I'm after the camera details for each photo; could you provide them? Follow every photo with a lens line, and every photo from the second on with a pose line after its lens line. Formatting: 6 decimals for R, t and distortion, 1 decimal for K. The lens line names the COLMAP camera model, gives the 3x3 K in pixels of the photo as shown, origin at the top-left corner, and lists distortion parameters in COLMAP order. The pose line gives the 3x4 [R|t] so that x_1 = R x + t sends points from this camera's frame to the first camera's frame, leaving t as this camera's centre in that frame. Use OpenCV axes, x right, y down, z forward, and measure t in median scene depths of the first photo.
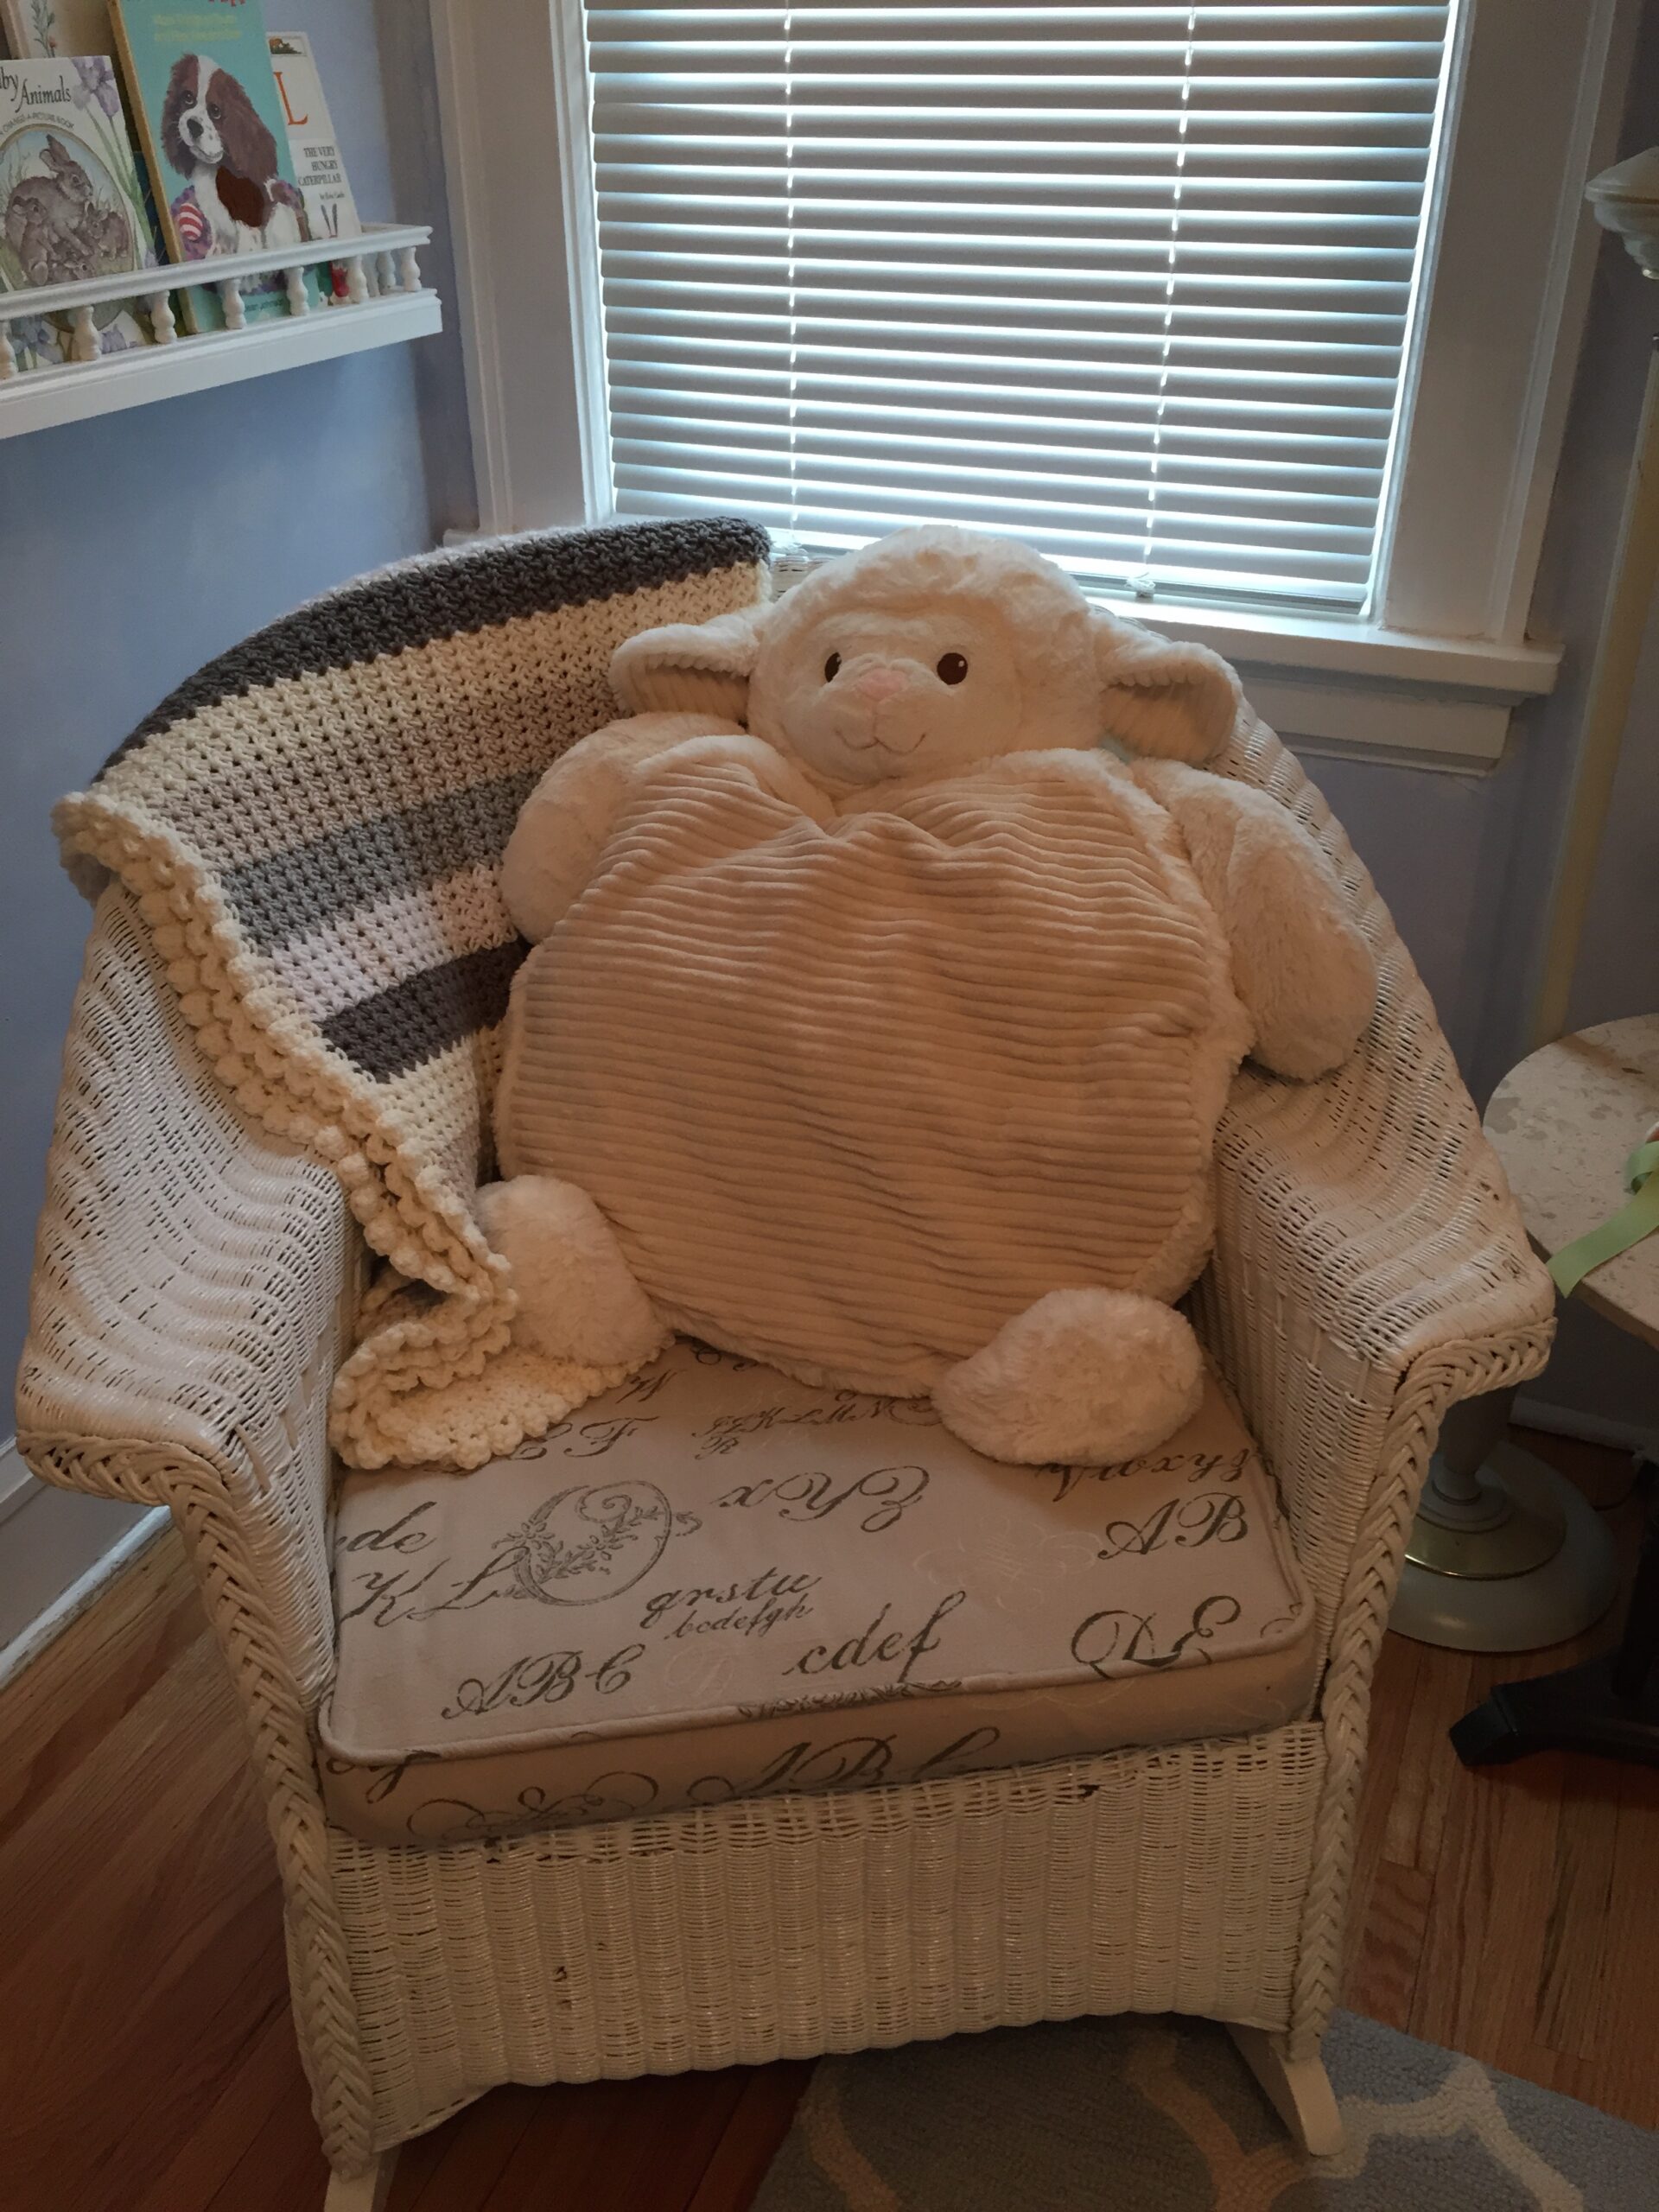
lens RADIAL K [[1869.2, 0, 890.3], [0, 1869.2, 1128.7], [0, 0, 1]] dist [0.073739, -0.071050]
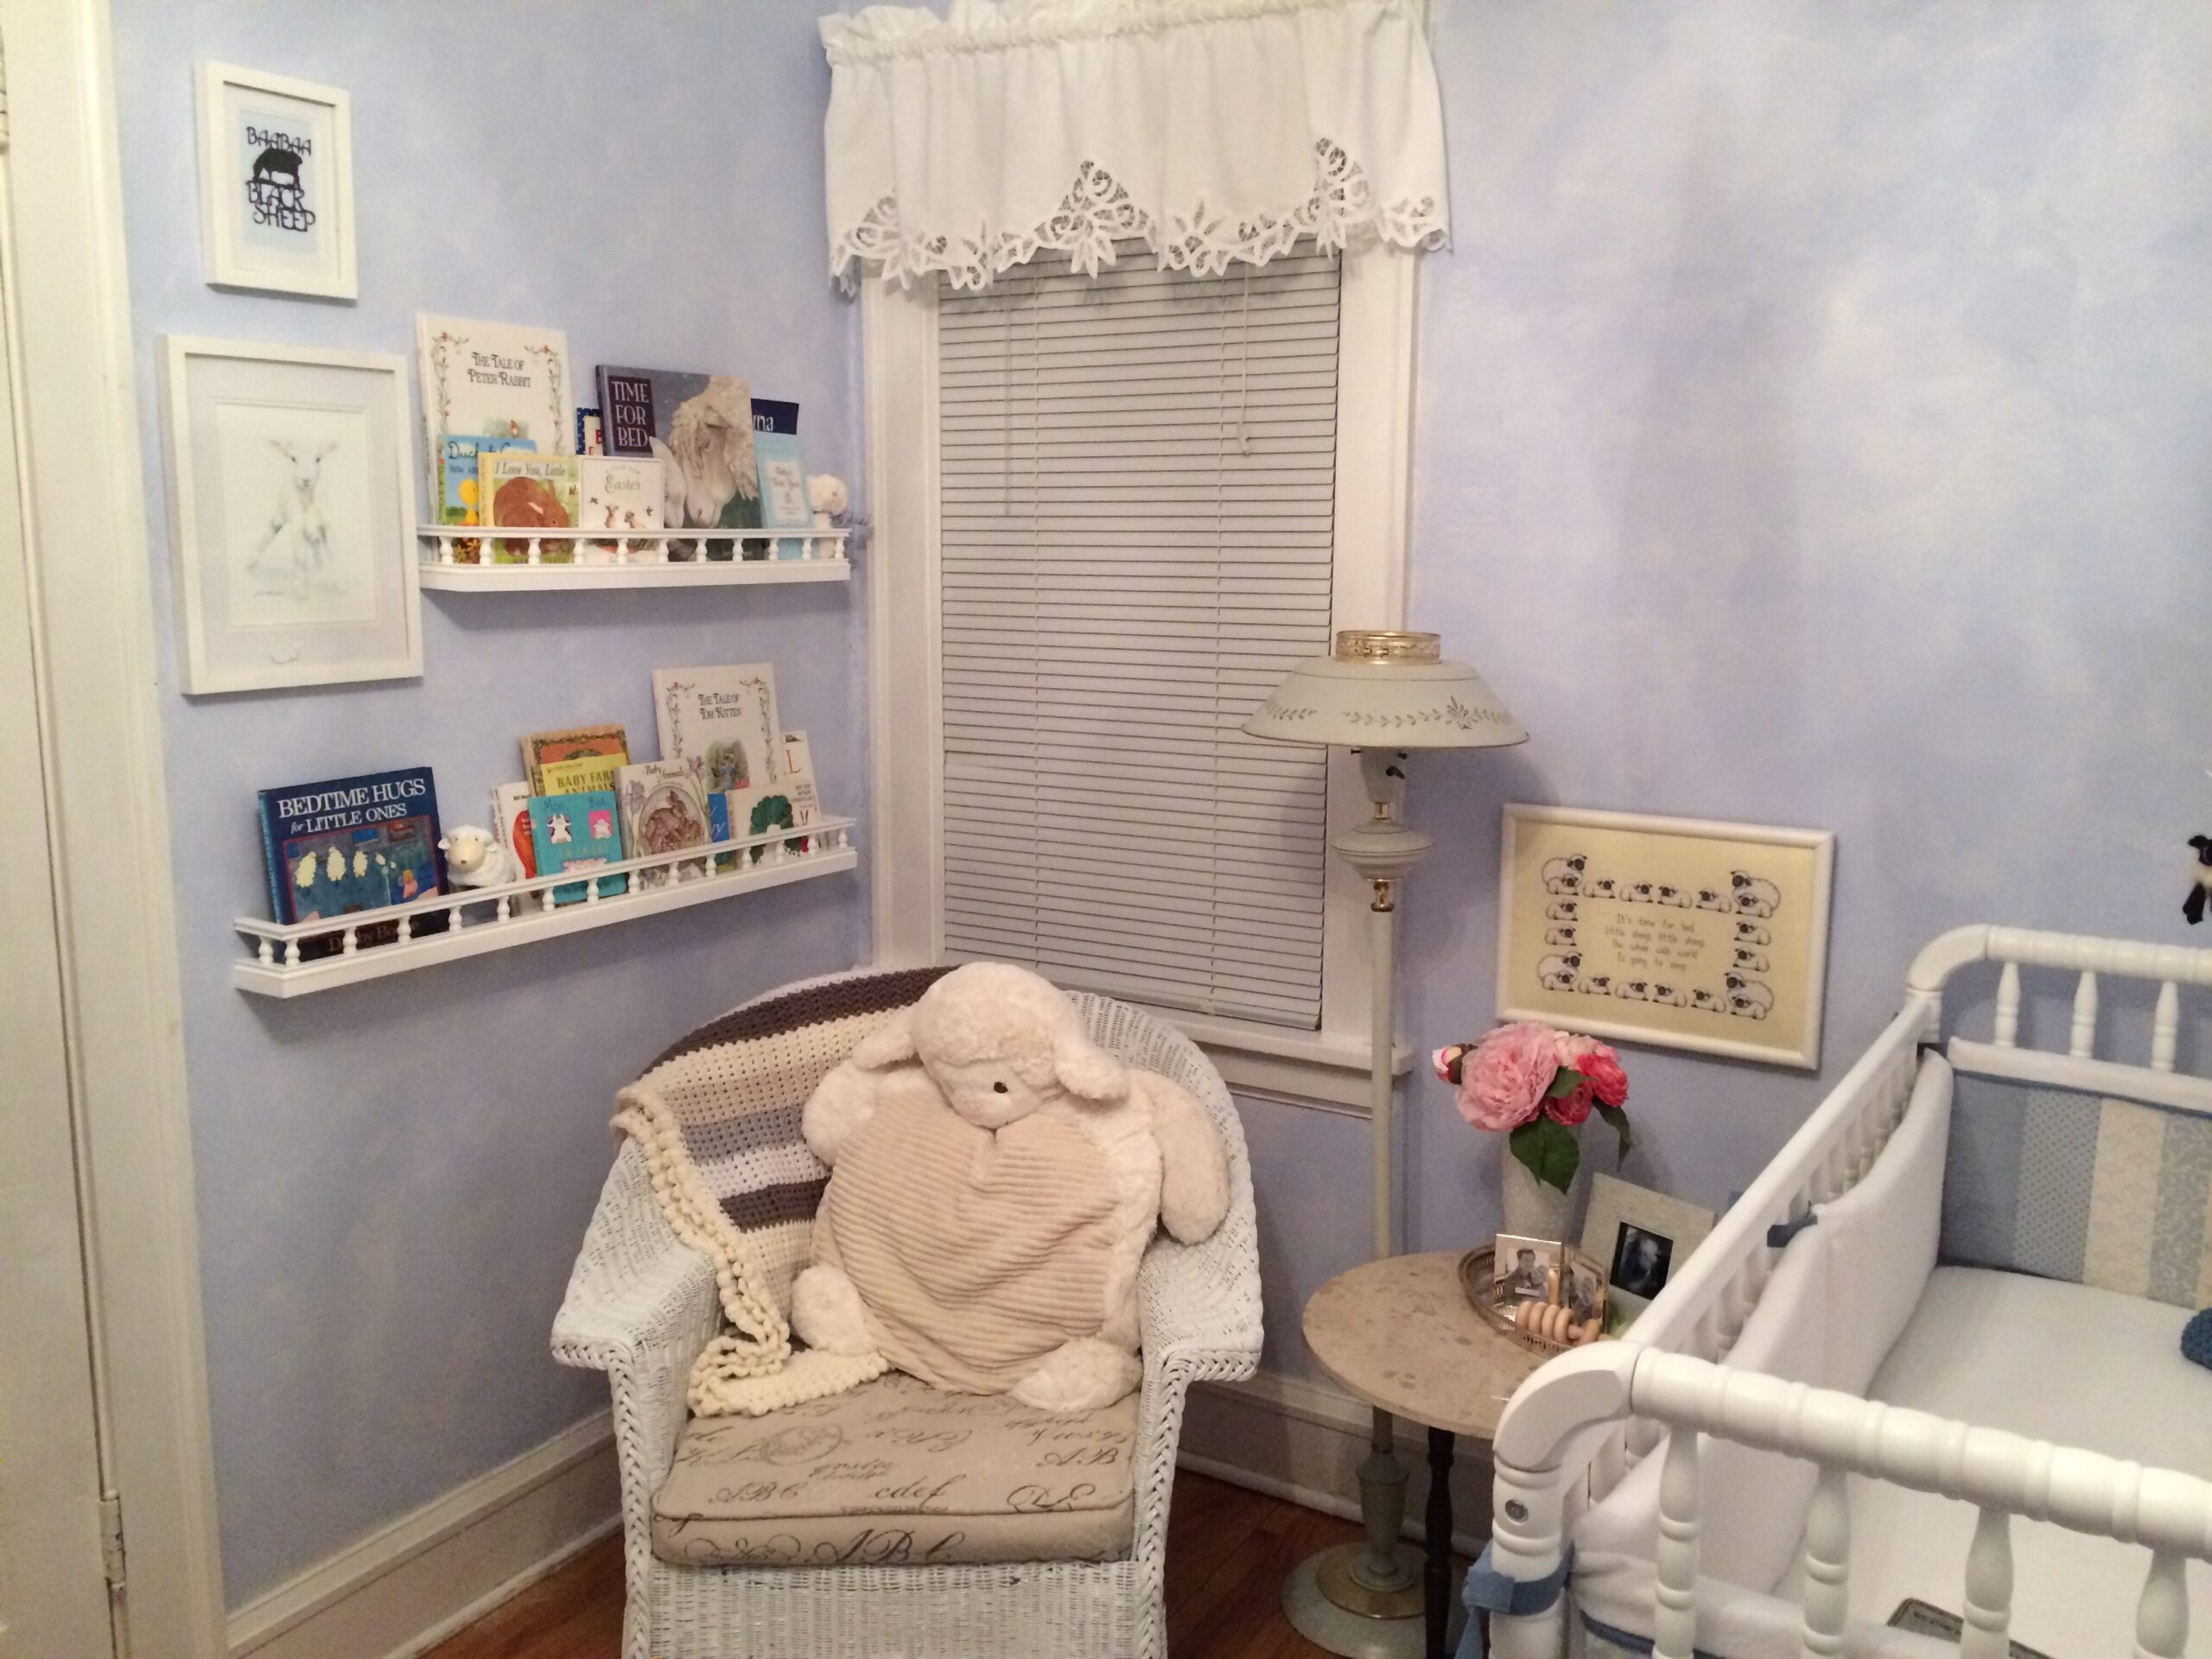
lens RADIAL K [[1765.4, 0, 1147.0], [0, 1765.4, 842.1], [0, 0, 1]] dist [-0.000881, -0.021261]
pose [[0.991383, 0.028026, -0.127961, 0.342721], [-0.073128, 0.928868, -0.363120, 0.215473], [0.108682, 0.369349, 0.922914, -0.749463]]
